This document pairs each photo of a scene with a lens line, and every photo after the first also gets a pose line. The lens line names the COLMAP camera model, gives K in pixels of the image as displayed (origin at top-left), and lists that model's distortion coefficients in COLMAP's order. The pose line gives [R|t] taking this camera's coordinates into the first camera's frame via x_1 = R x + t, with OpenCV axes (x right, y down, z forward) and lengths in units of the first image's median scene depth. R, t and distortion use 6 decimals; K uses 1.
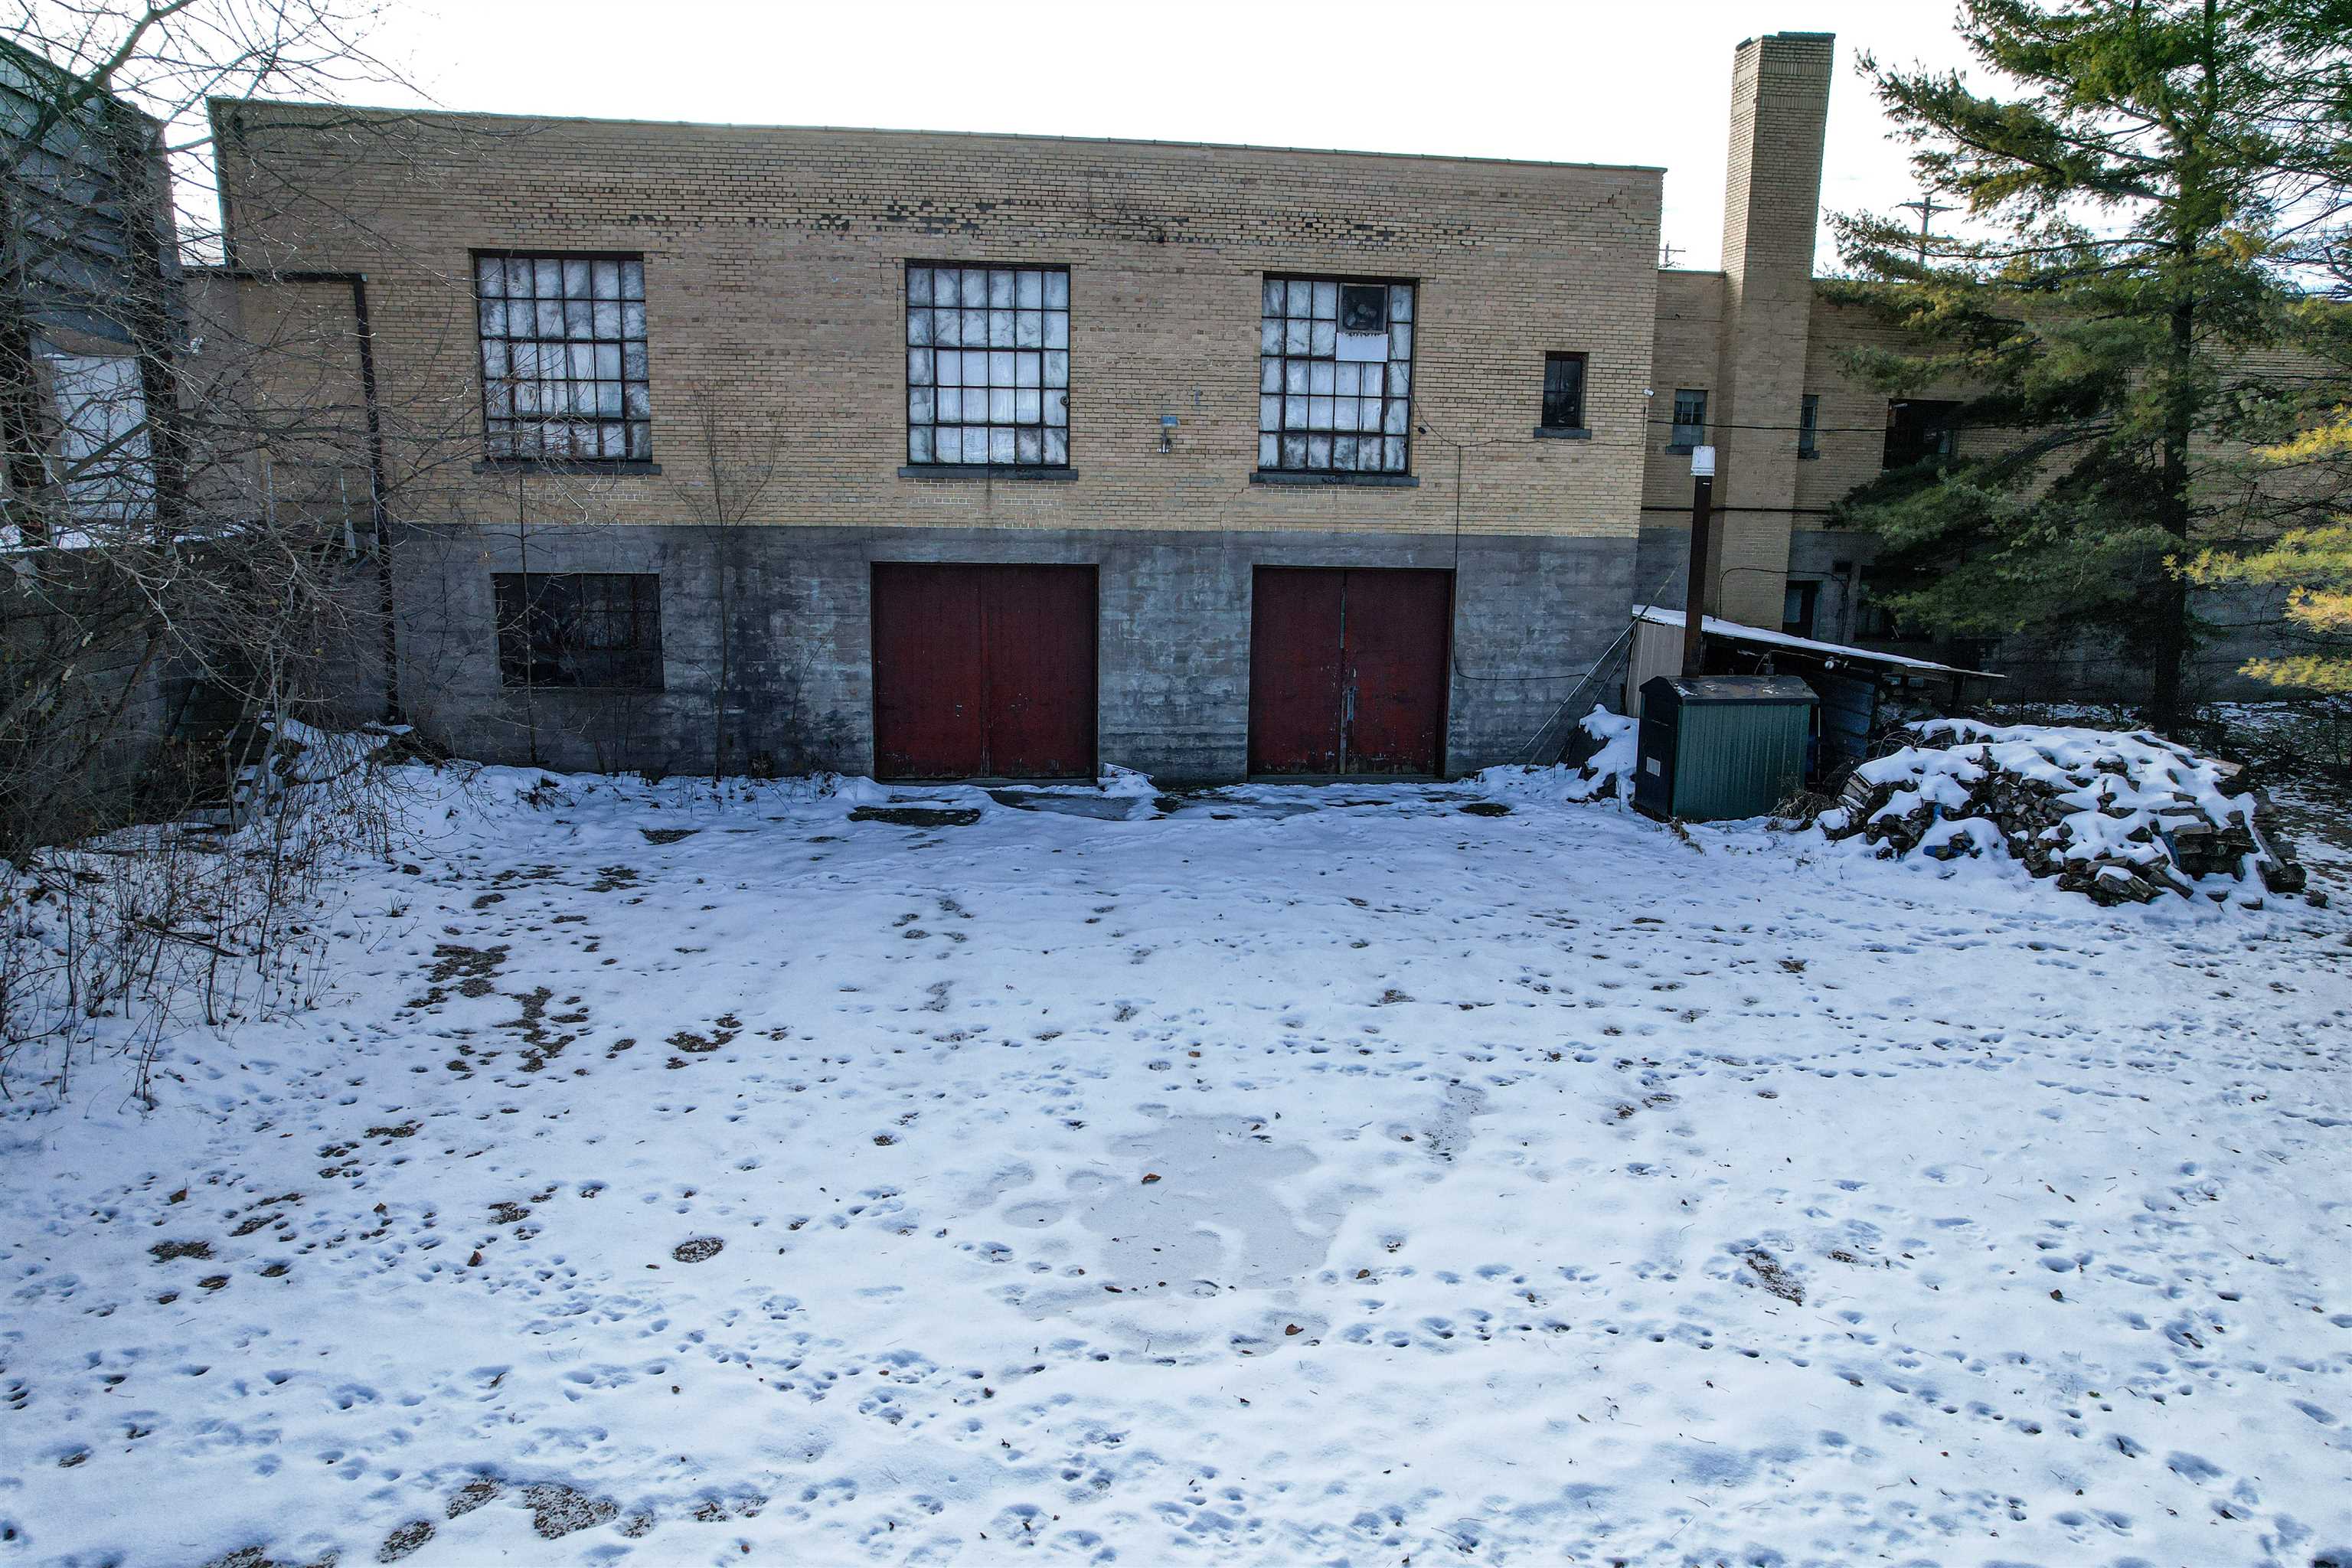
lens RADIAL K [[1492.1, 0, 1176.0], [0, 1492.1, 784.0], [0, 0, 1]] dist [-0.069568, 0.029582]
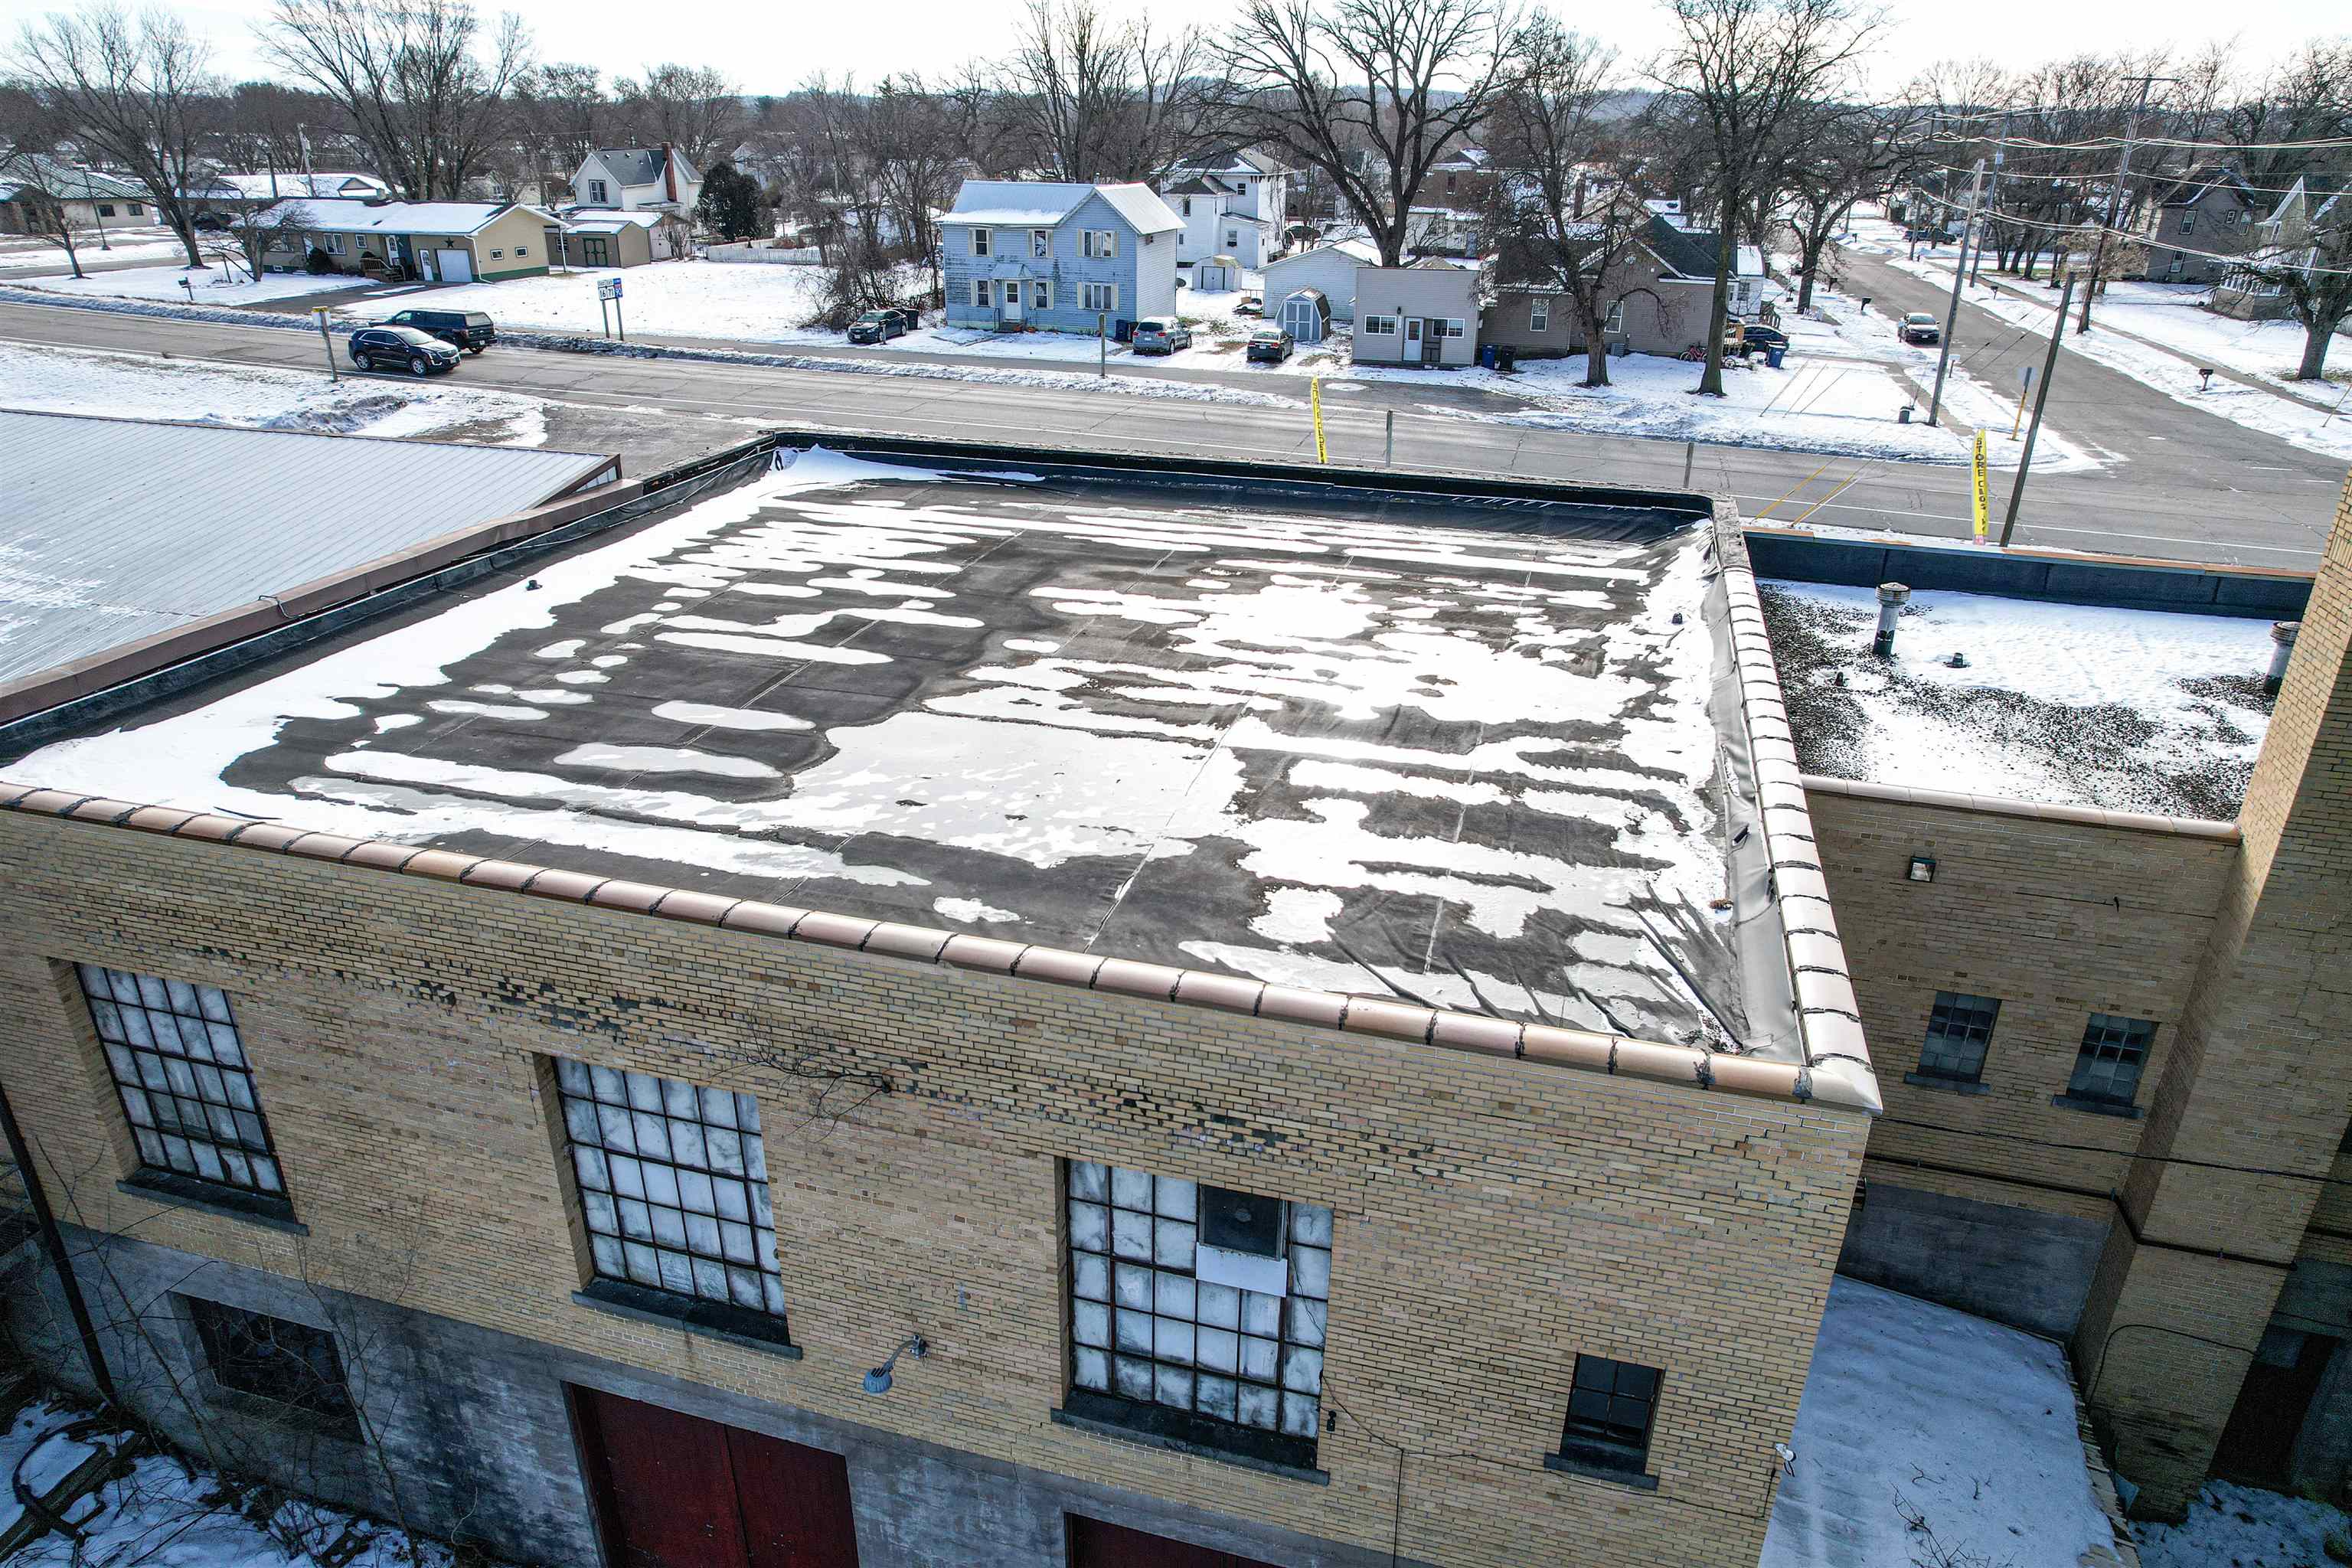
lens RADIAL K [[1498.3, 0, 1176.0], [0, 1498.3, 784.0], [0, 0, 1]] dist [-0.089587, 0.085704]
pose [[0.917723, 0.150875, -0.367452, 0.287785], [-0.072716, 0.973237, 0.217997, -0.606775], [0.390509, -0.173341, 0.904133, 0.515899]]
